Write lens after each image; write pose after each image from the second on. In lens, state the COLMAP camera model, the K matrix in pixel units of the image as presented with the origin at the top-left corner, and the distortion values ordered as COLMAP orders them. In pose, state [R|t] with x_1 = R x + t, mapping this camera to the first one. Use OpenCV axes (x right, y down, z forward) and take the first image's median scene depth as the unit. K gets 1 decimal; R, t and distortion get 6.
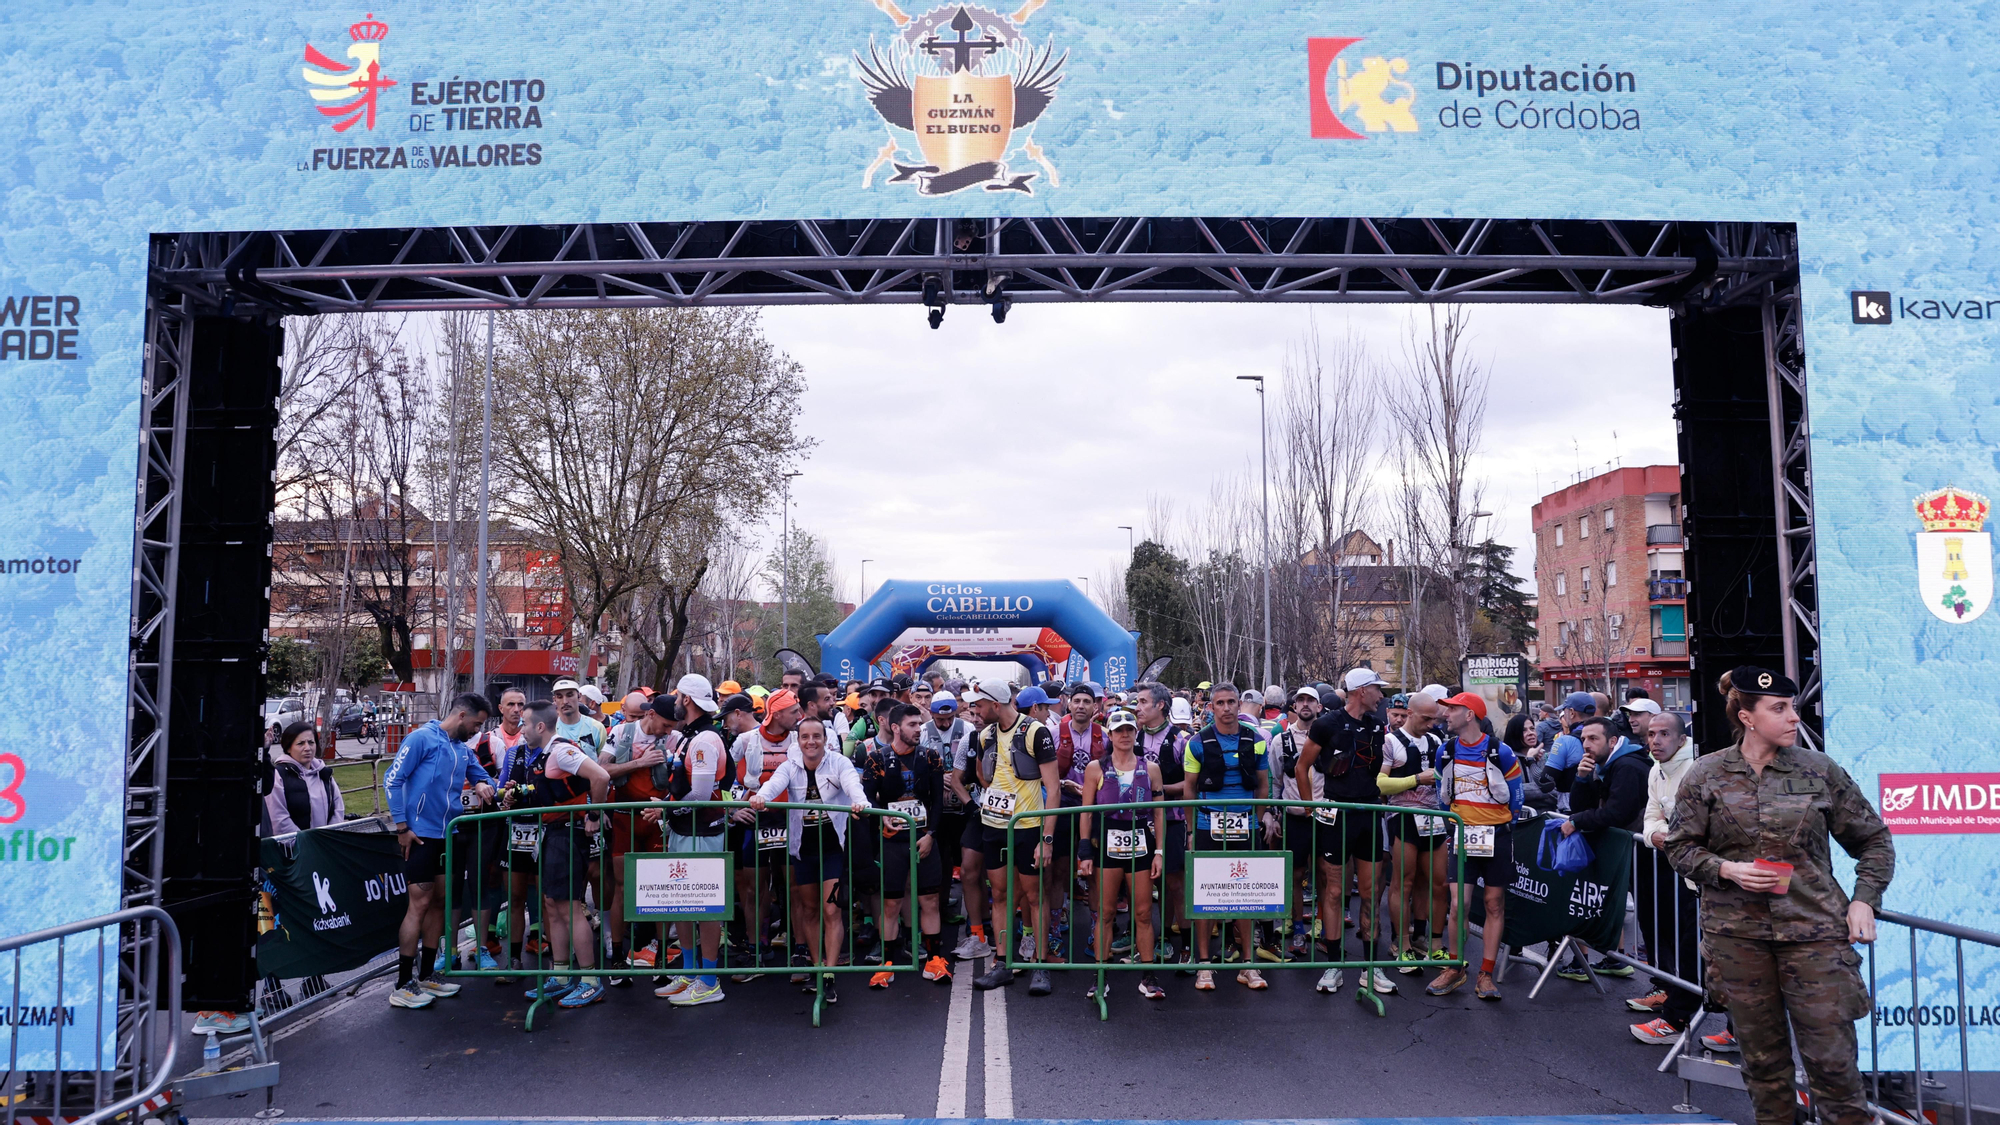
lens RADIAL K [[1423.6, 0, 1005.2], [0, 1423.6, 554.9], [0, 0, 1]] dist [-0.095028, 0.038273]
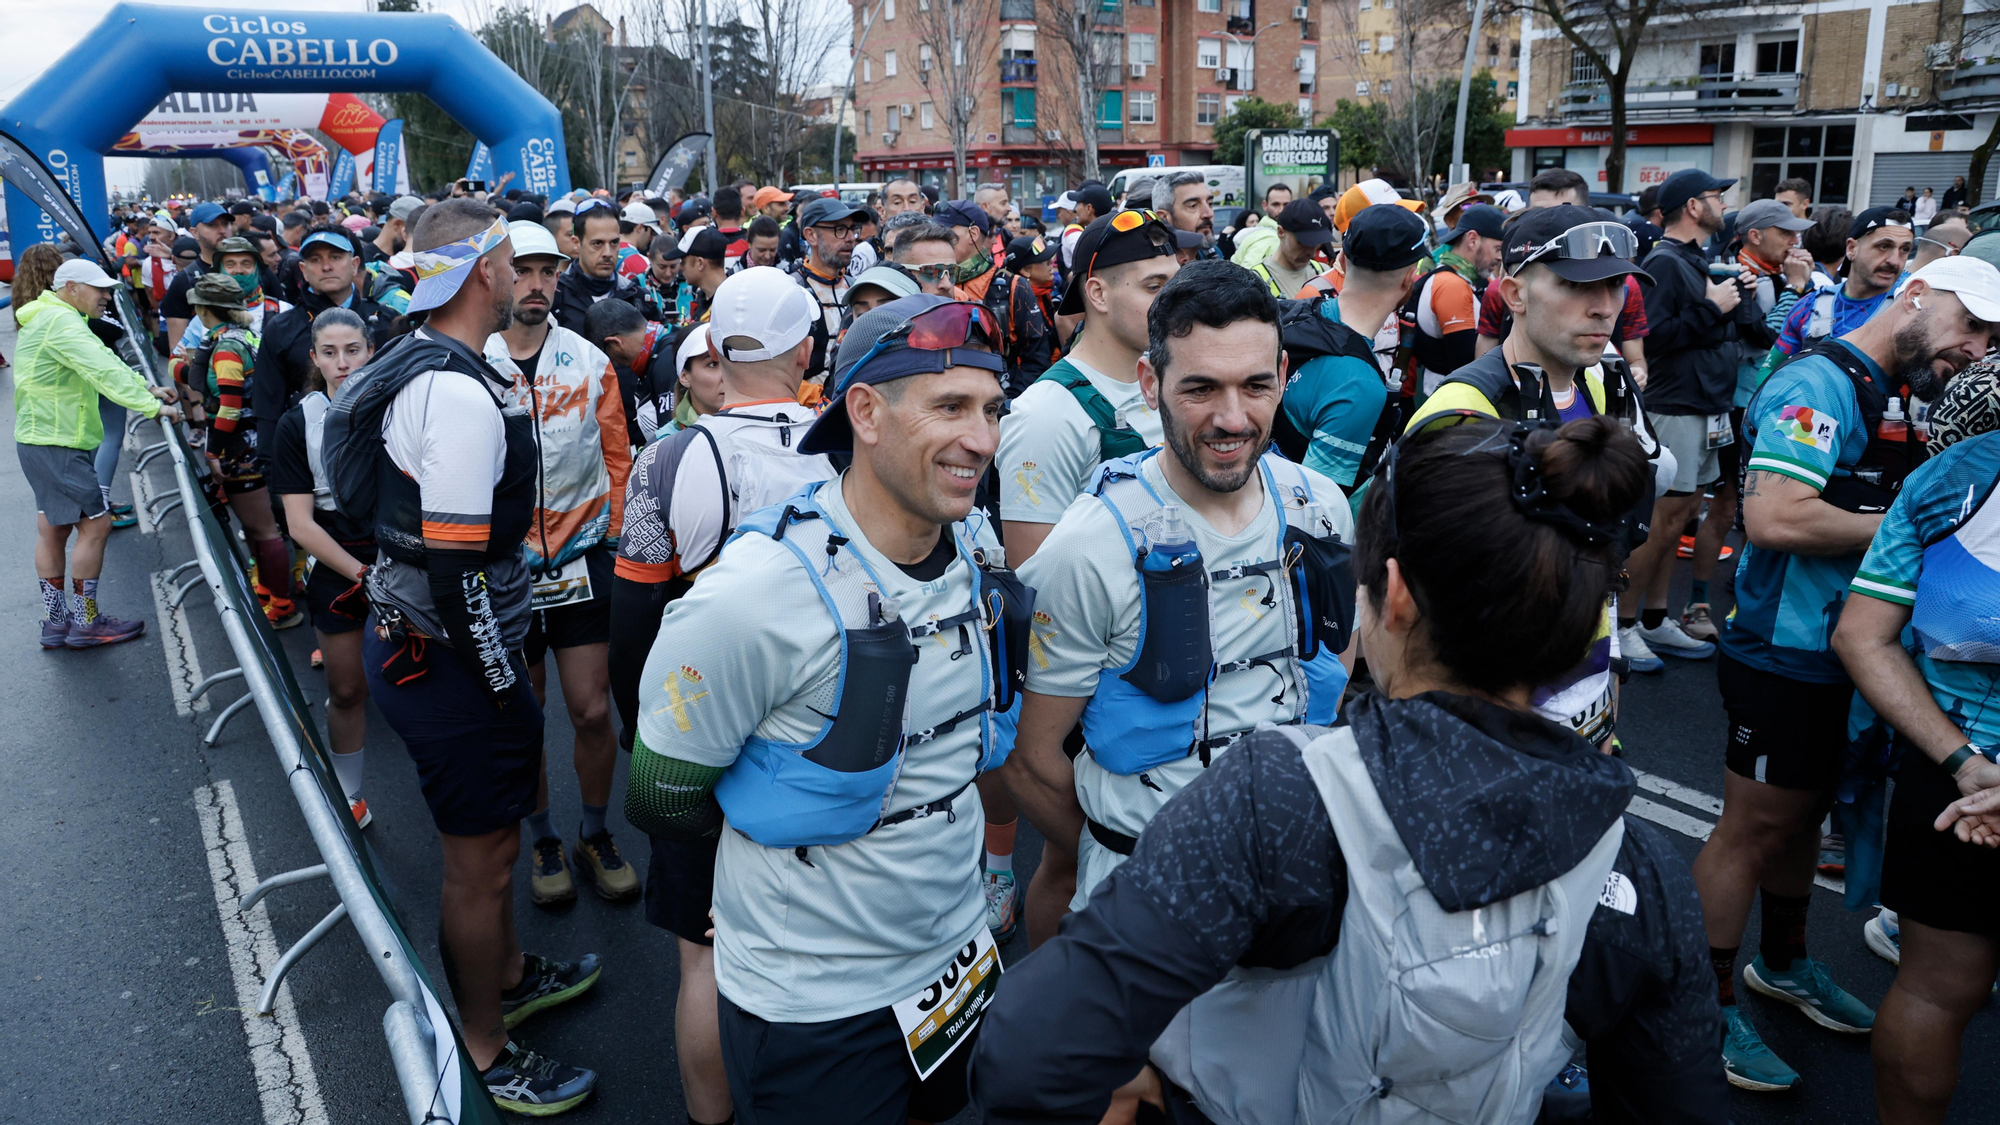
lens RADIAL K [[1423.6, 0, 1101.2], [0, 1423.6, 546.2], [0, 0, 1]] dist [-0.095028, 0.038273]
pose [[0.825483, -0.151320, 0.543765, -0.065497], [-0.043435, 0.943505, 0.328498, 0.020052], [-0.562753, -0.294788, 0.772275, 0.229433]]
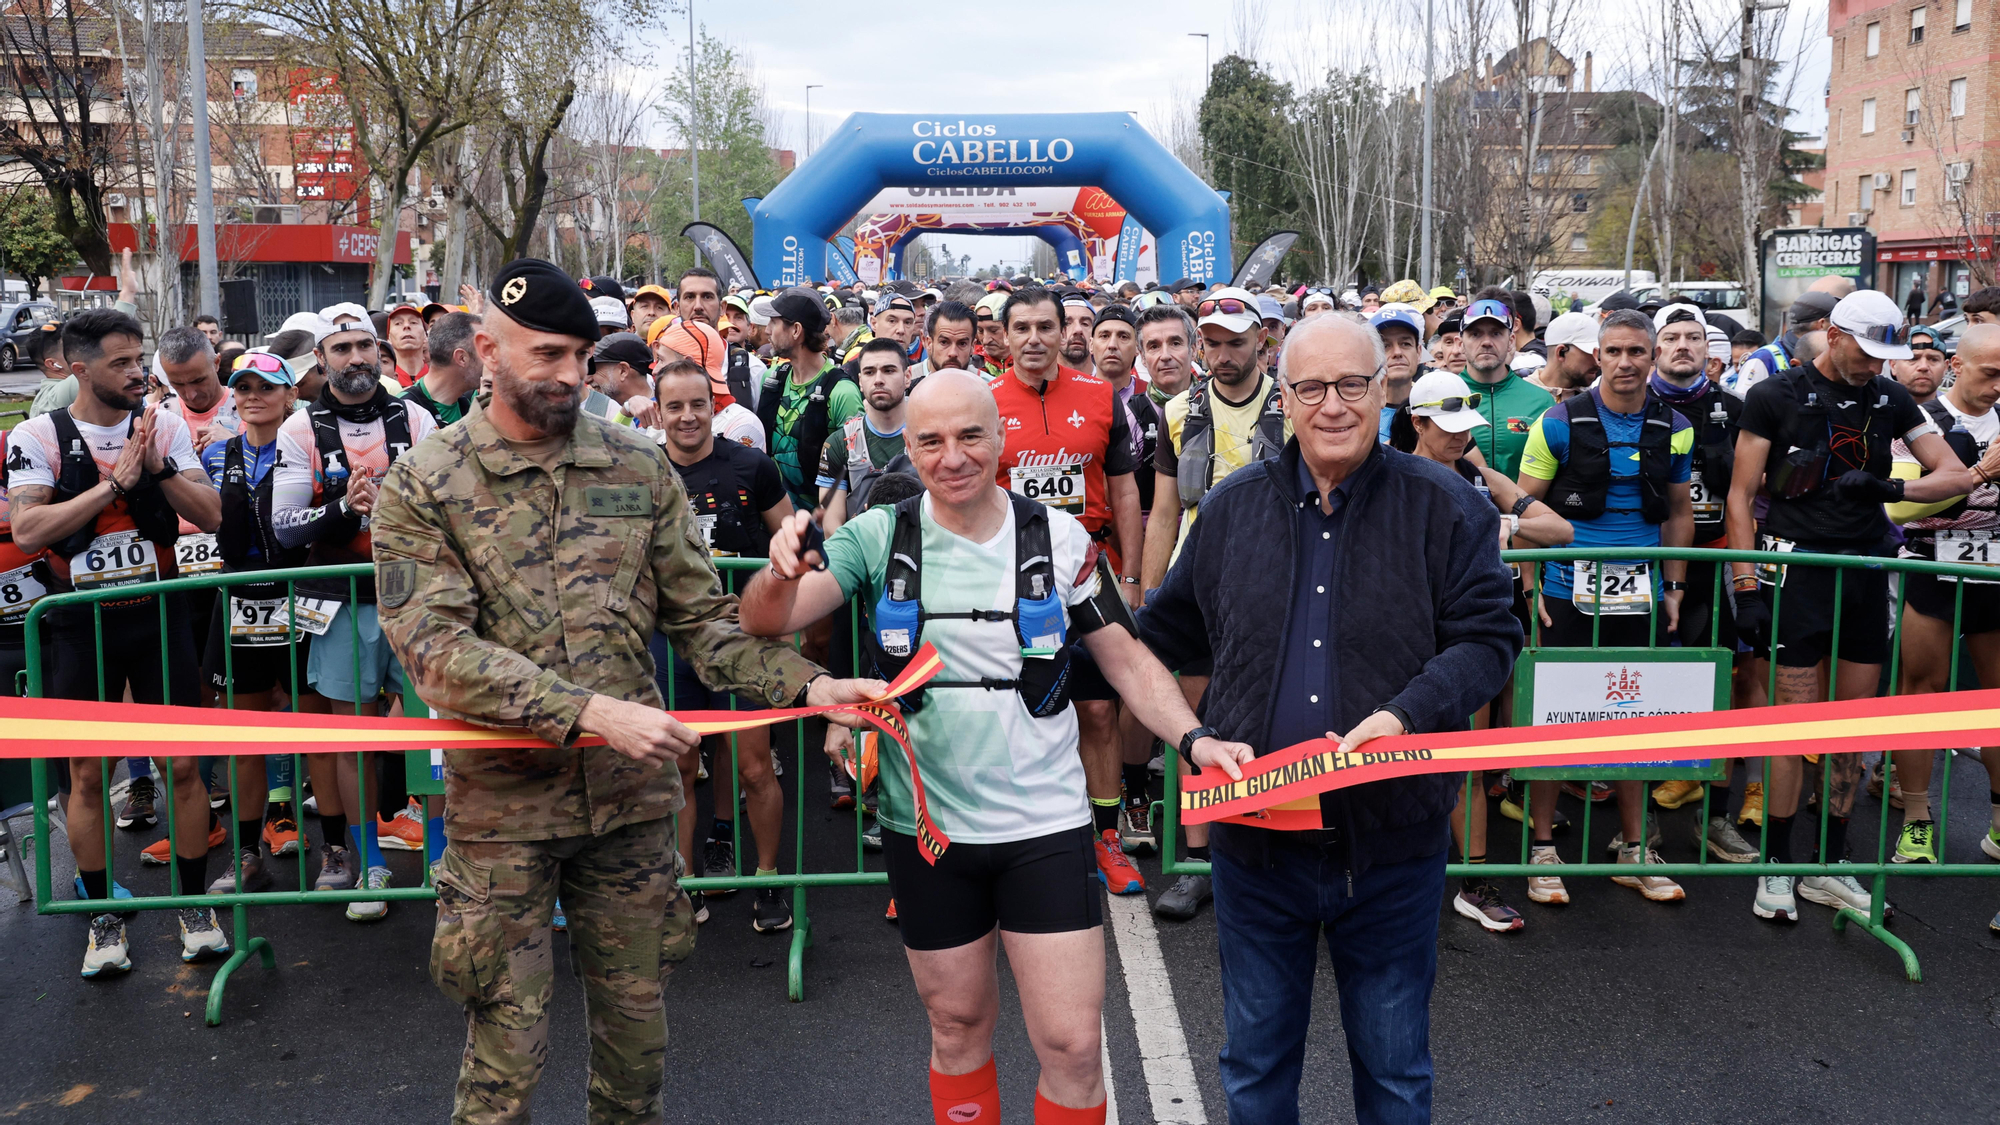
lens RADIAL K [[2037.3, 0, 1009.3], [0, 2037.3, 463.9], [0, 0, 1]] dist [0.048698, 0.000000]
pose [[0.999996, -0.001681, -0.002225, -0.006354], [0.002065, 0.982612, 0.185661, 0.001105], [0.001874, -0.185665, 0.982611, 0.035934]]
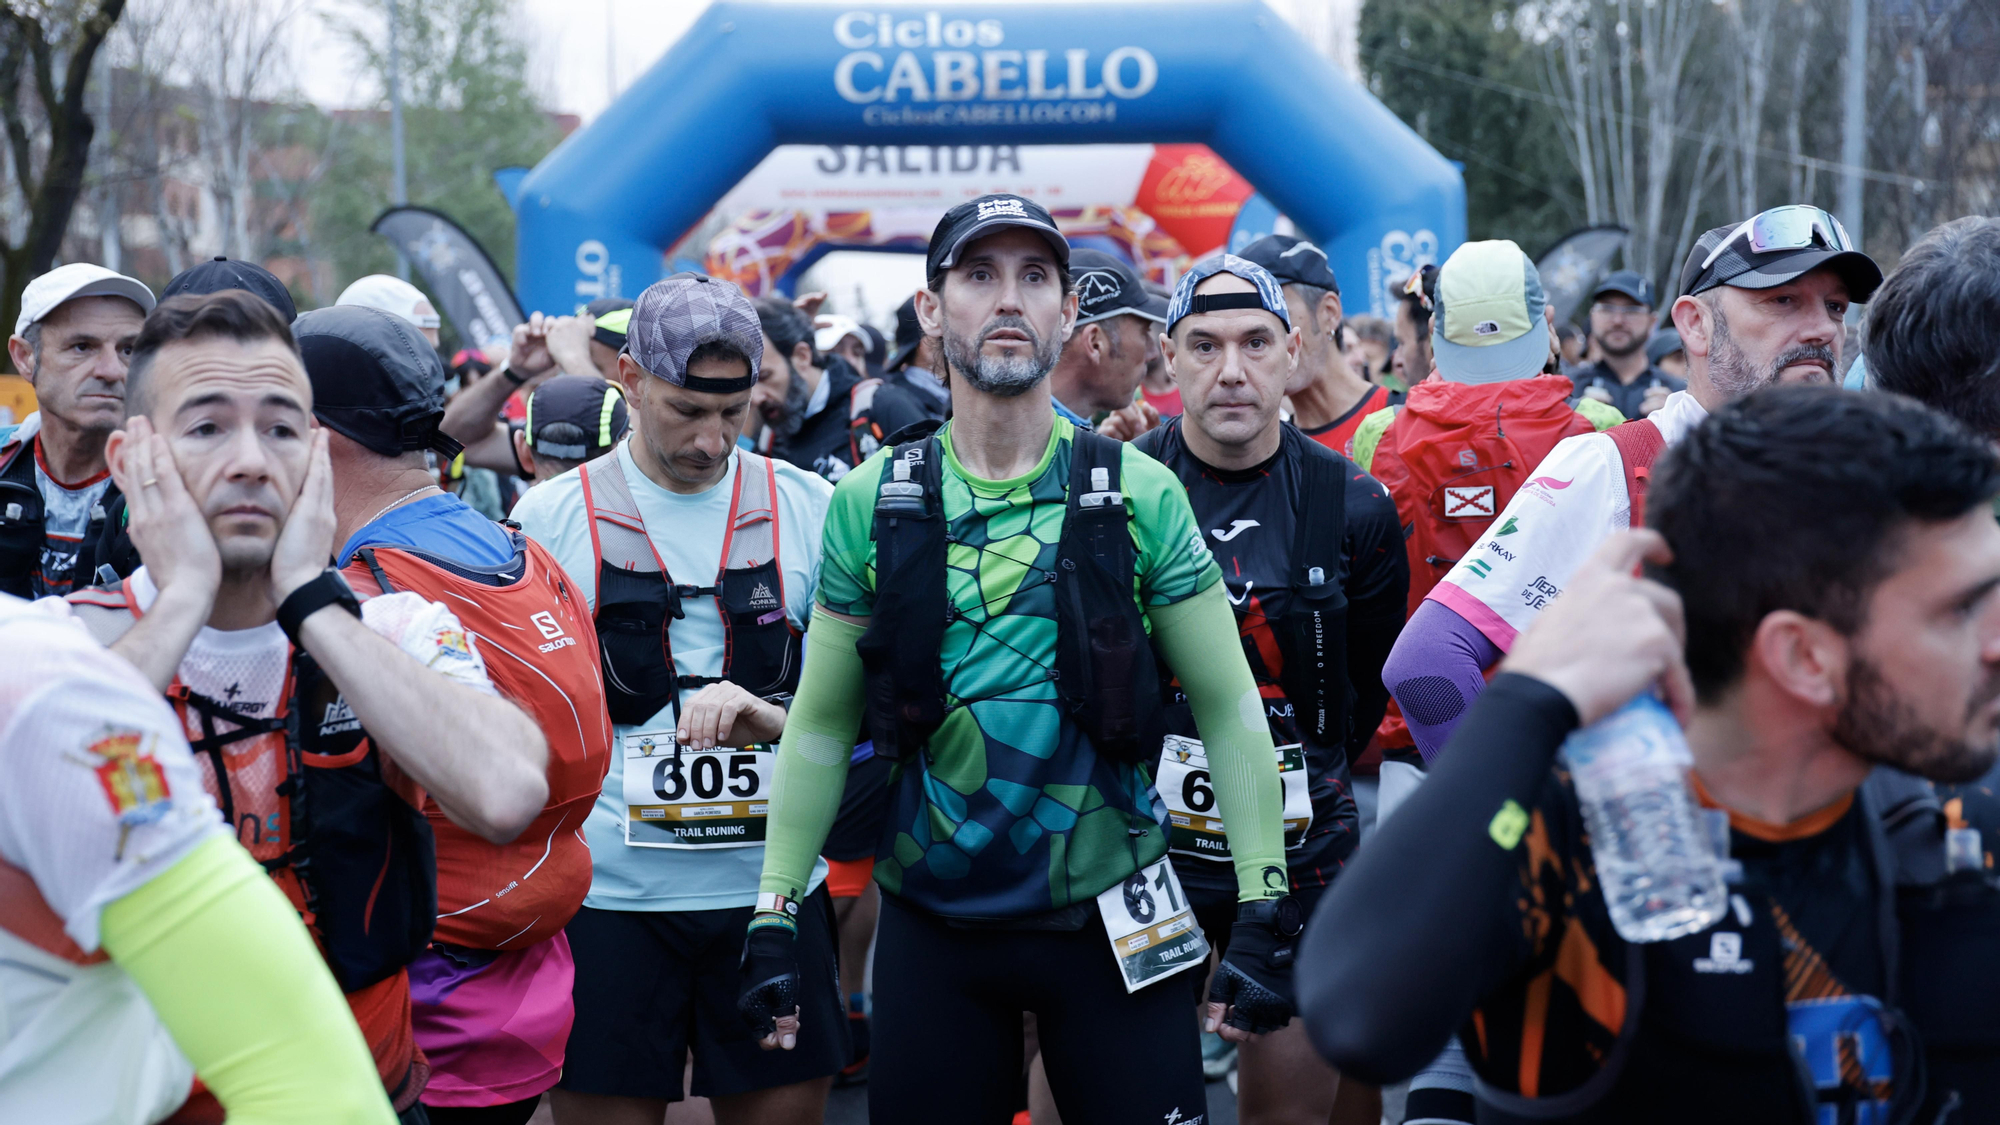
lens RADIAL K [[3734.7, 0, 1017.0], [0, 3734.7, 543.1], [0, 0, 1]] dist [0.370443, 0.000000]
pose [[0.999951, -0.005781, 0.008067, -0.015469], [0.004525, 0.988990, 0.147914, 0.009880], [-0.008834, -0.147870, 0.988967, 0.092139]]
